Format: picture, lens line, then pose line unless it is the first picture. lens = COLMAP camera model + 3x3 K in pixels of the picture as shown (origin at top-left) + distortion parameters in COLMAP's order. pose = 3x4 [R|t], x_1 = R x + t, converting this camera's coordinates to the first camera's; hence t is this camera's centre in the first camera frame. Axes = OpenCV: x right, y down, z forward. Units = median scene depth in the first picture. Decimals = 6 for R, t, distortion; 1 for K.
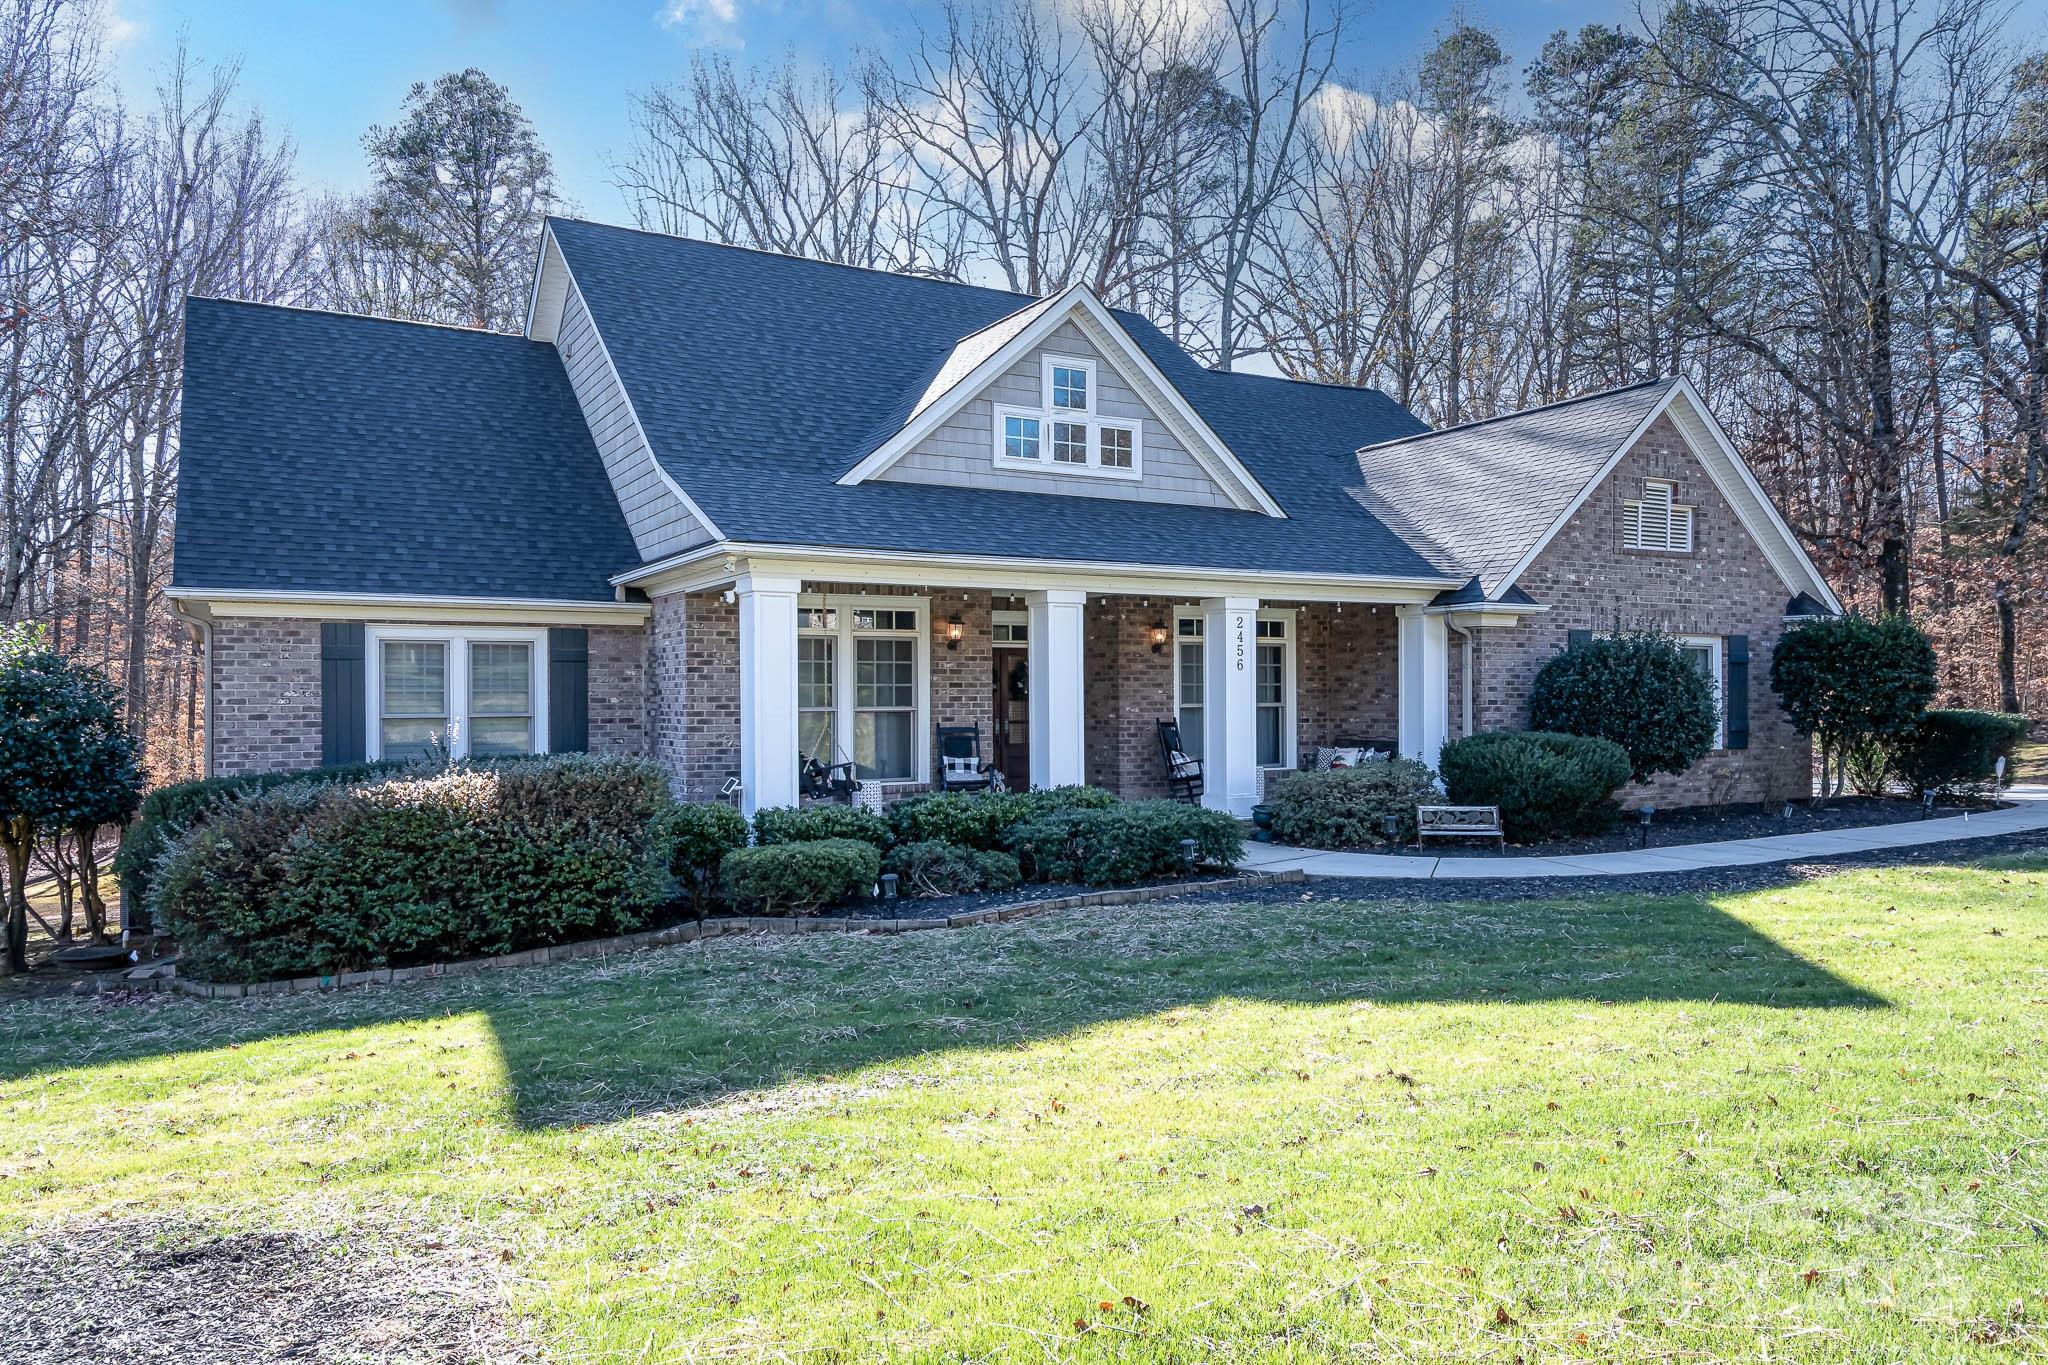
lens RADIAL K [[1435.3, 0, 1024.0], [0, 1435.3, 682.5], [0, 0, 1]] dist [0.002117, -0.001504]
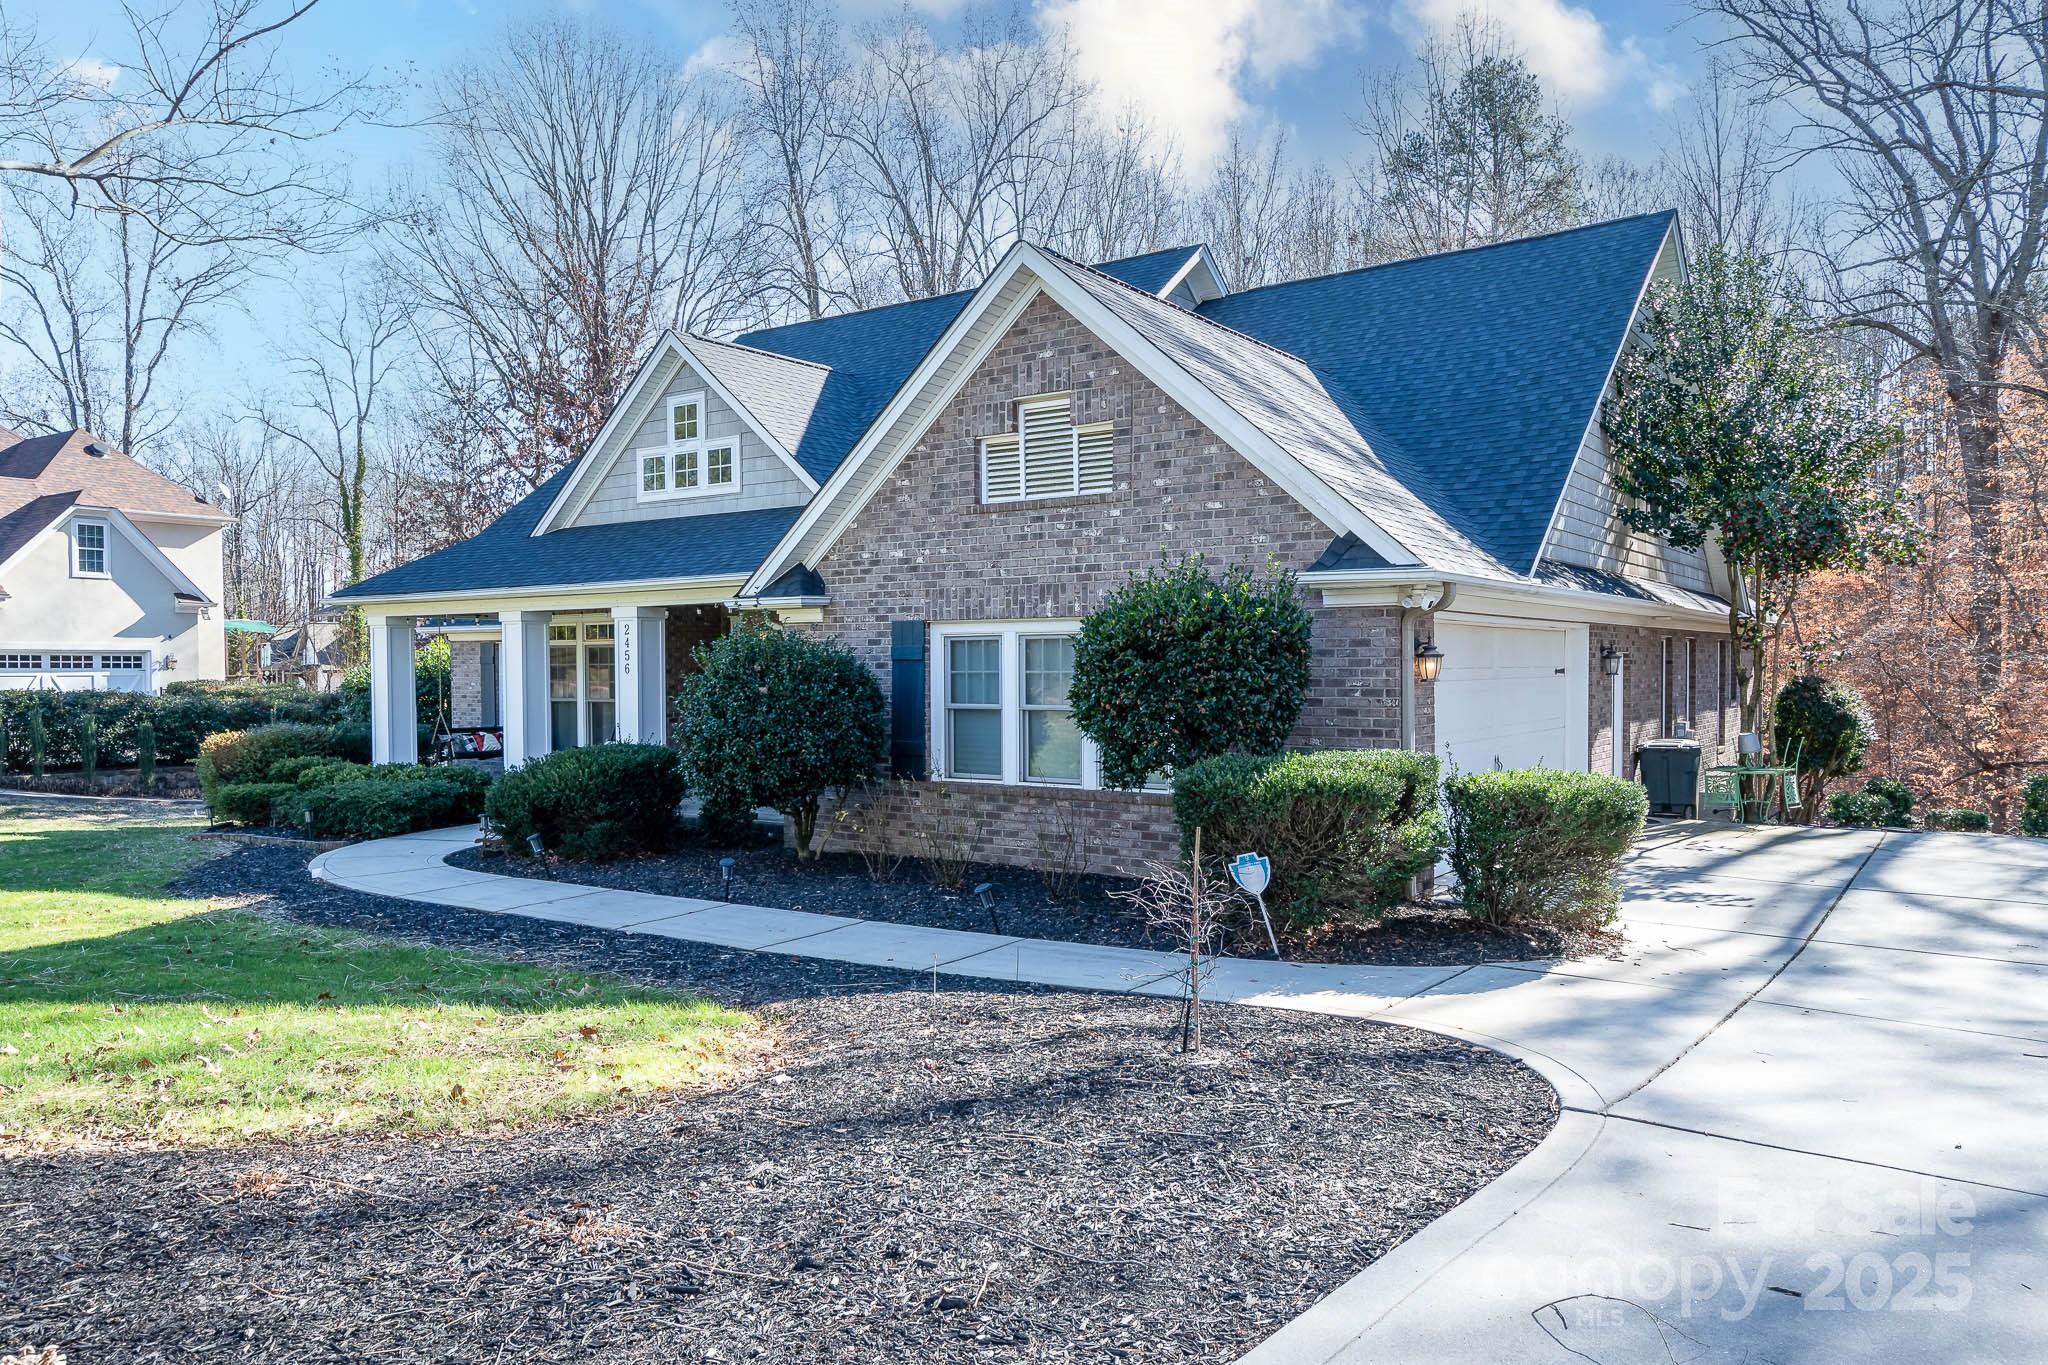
lens RADIAL K [[1435.3, 0, 1024.0], [0, 1435.3, 682.5], [0, 0, 1]] dist [0.002117, -0.001504]
pose [[0.398659, 0.014479, -0.916985, 1.170504], [0.004780, 0.999829, 0.017865, -0.017973], [0.917087, -0.011505, 0.398522, 0.784782]]
